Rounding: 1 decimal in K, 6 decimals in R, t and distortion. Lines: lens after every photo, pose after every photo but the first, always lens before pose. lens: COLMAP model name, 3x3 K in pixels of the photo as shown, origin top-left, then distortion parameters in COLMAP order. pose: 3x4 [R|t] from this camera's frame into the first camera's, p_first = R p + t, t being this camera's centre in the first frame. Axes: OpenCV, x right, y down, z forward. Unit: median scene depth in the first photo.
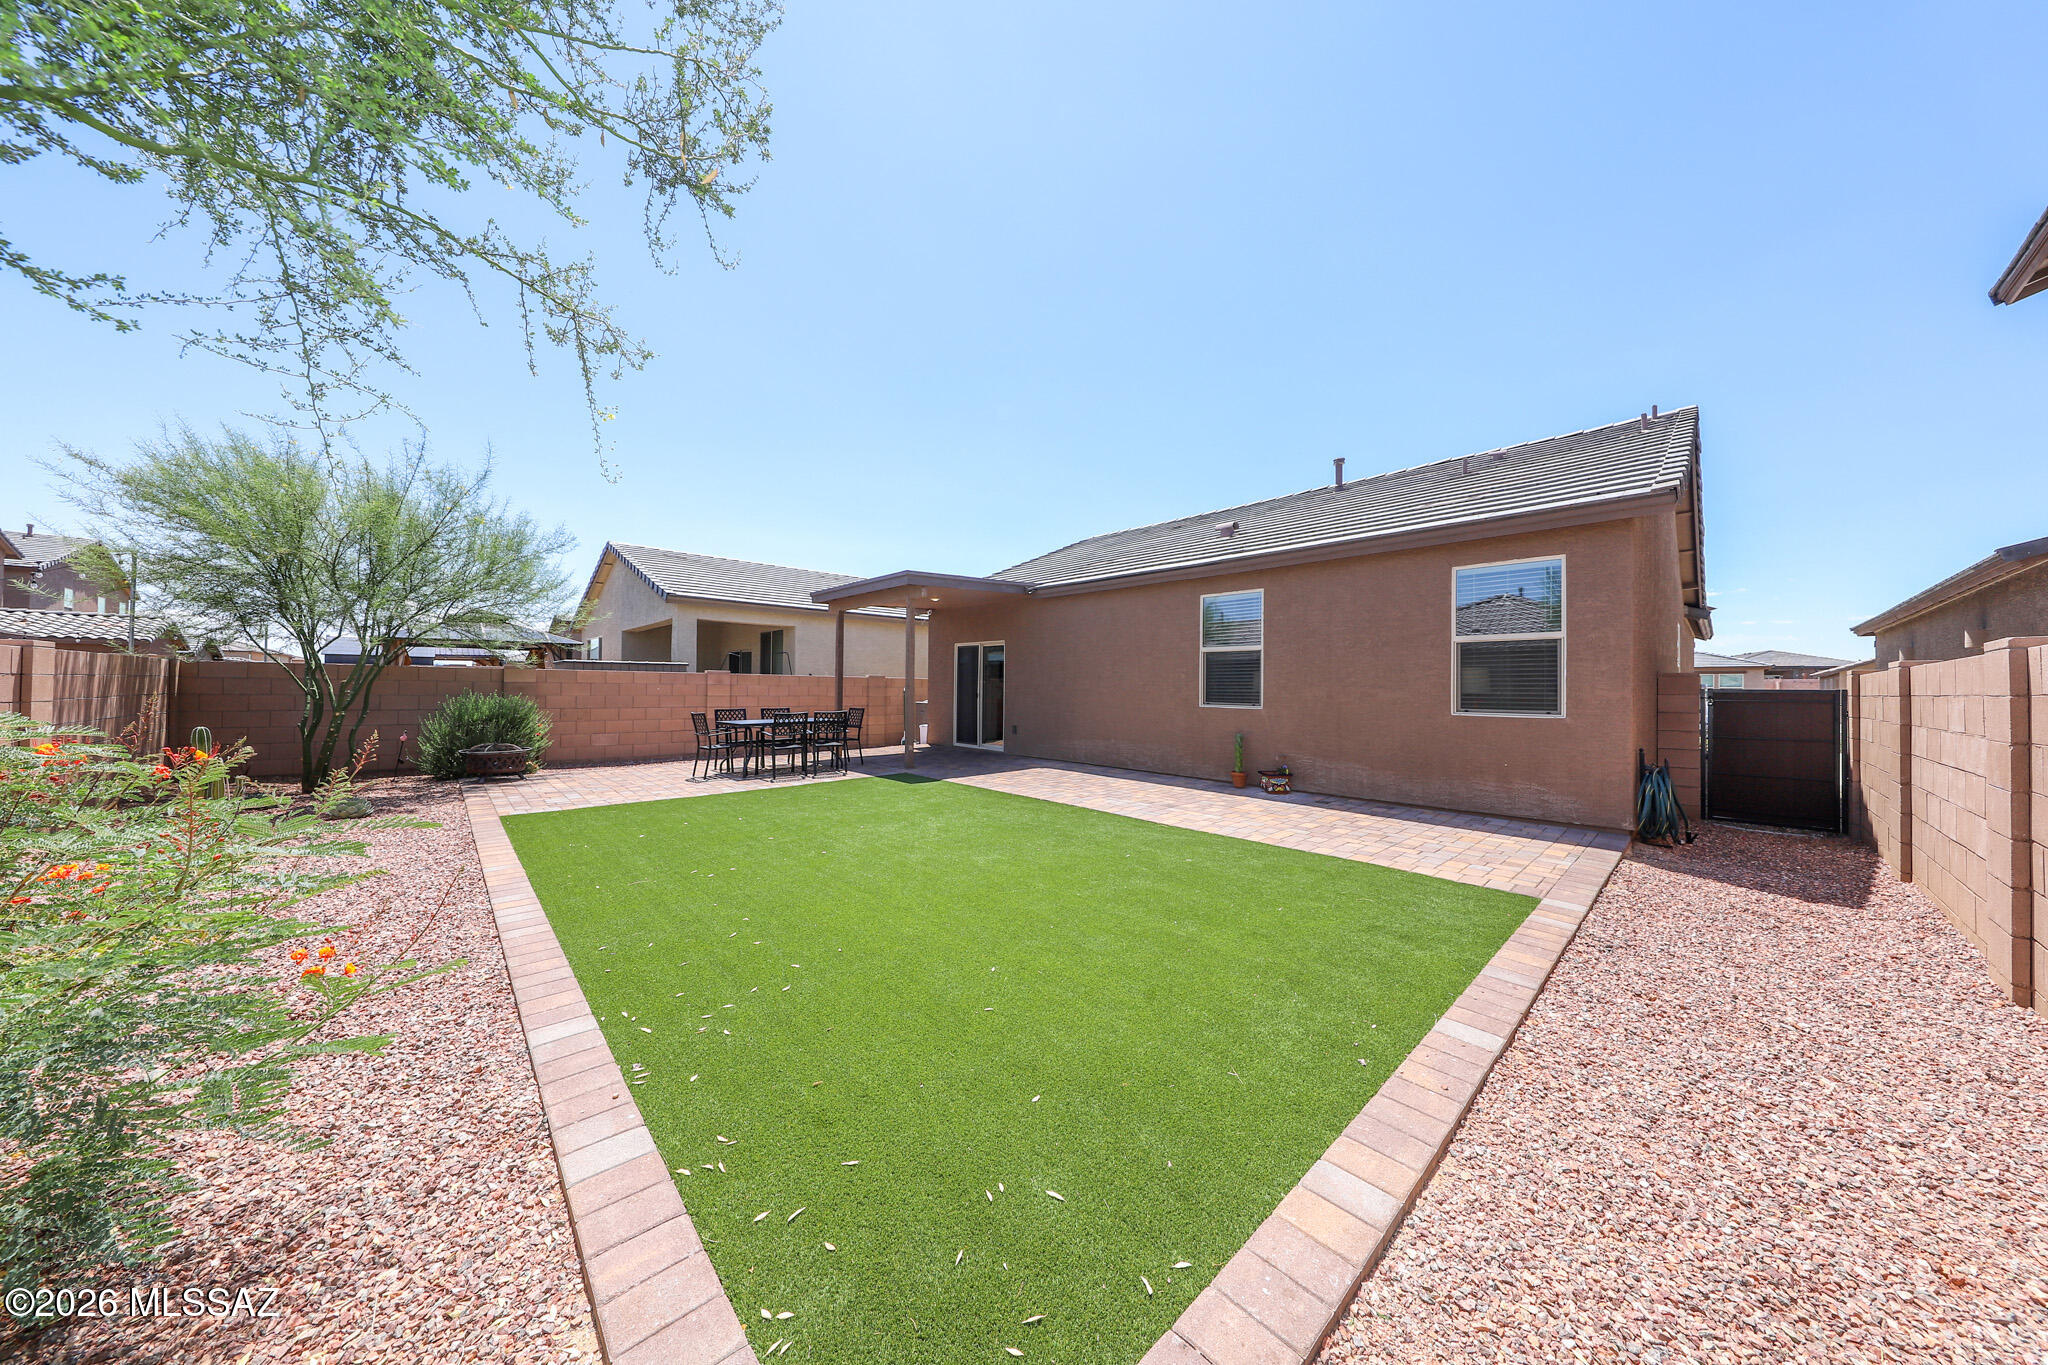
lens RADIAL K [[640.6, 0, 1053.3], [0, 640.6, 684.2], [0, 0, 1]] dist [-0.002653, -0.000182]
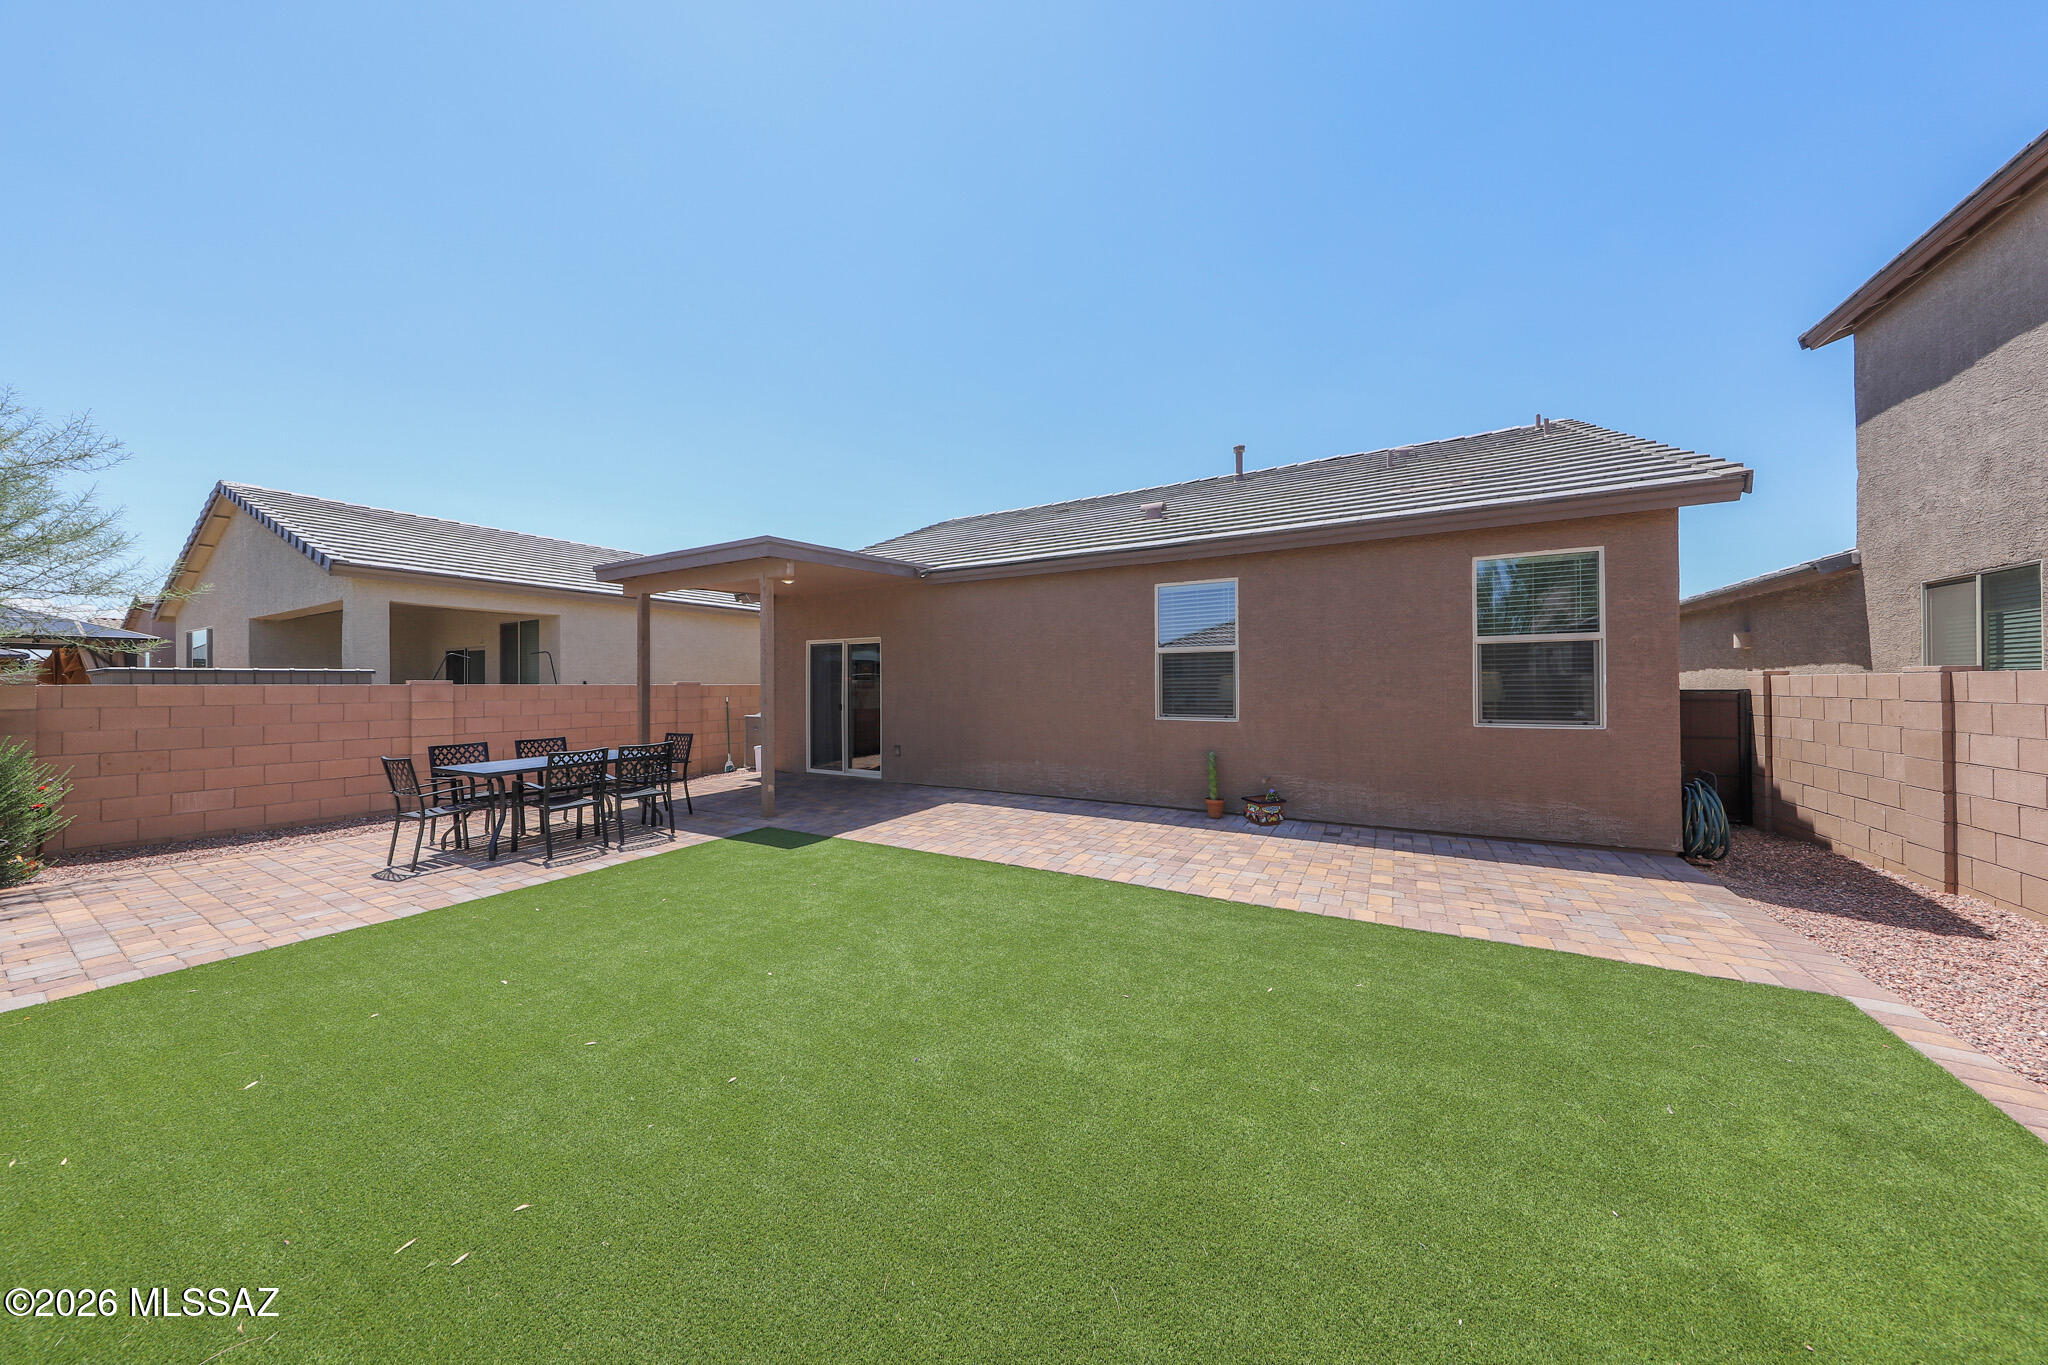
lens RADIAL K [[623.1, 0, 1030.6], [0, 623.1, 682.8], [0, 0, 1]] dist [-0.004169, -0.000512]
pose [[0.957513, -0.016131, 0.287938, -0.135086], [0.014202, 0.999861, 0.008785, -0.018780], [-0.288040, -0.004322, 0.957609, 0.242569]]
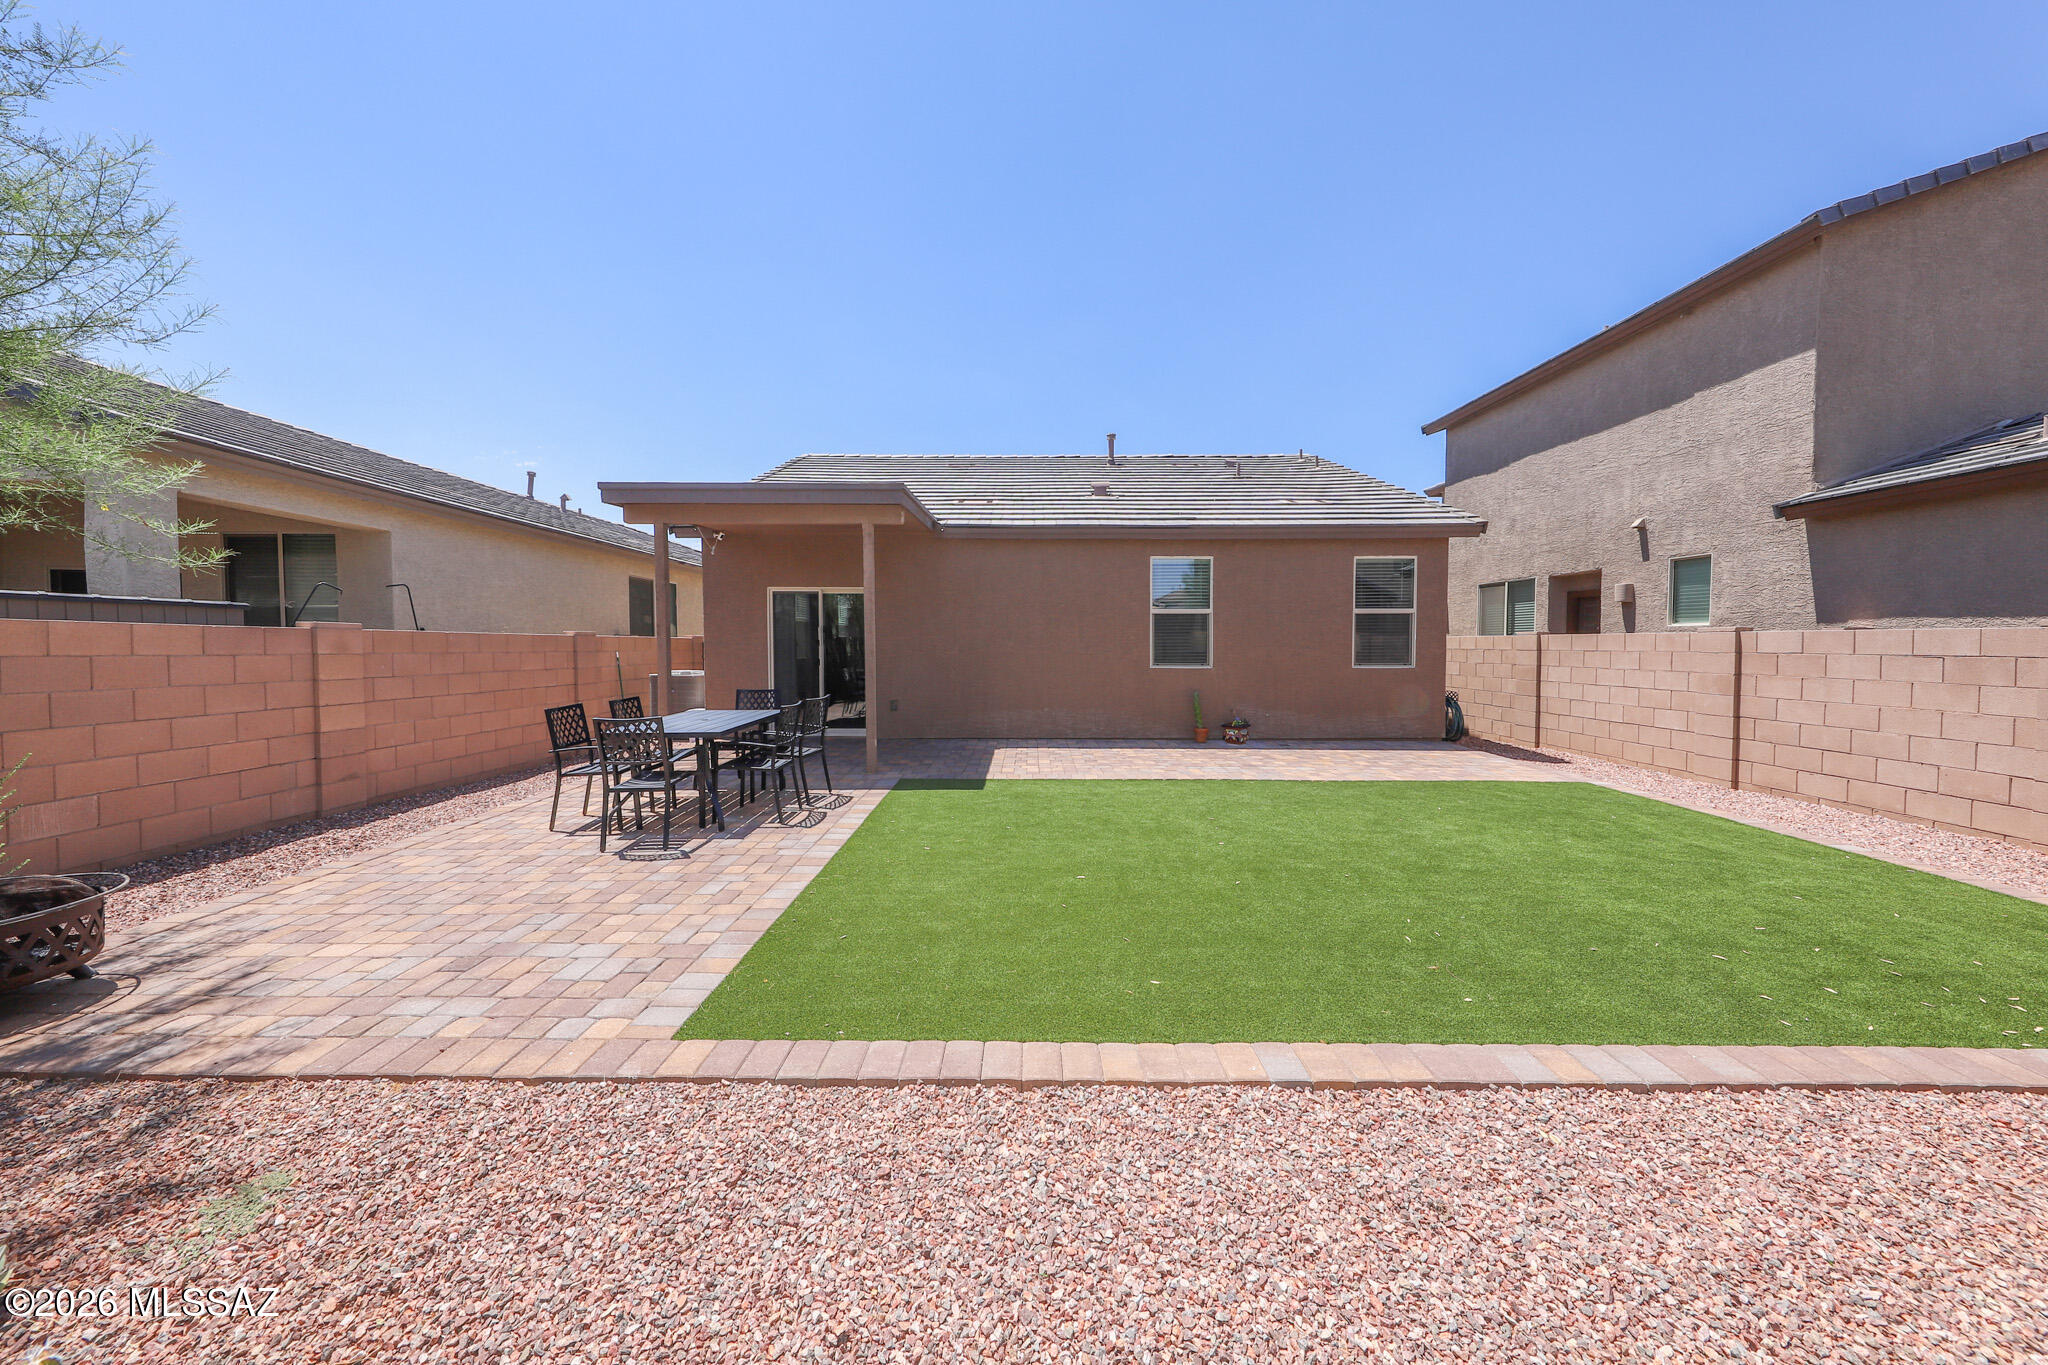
lens RADIAL K [[684.2, 0, 1016.7], [0, 684.2, 666.7], [0, 0, 1]] dist [0.005914, -0.001026]
pose [[0.679197, -0.037160, 0.733015, -0.610916], [0.001492, 0.998785, 0.049251, -0.017260], [-0.733955, -0.032358, 0.678427, 0.368037]]
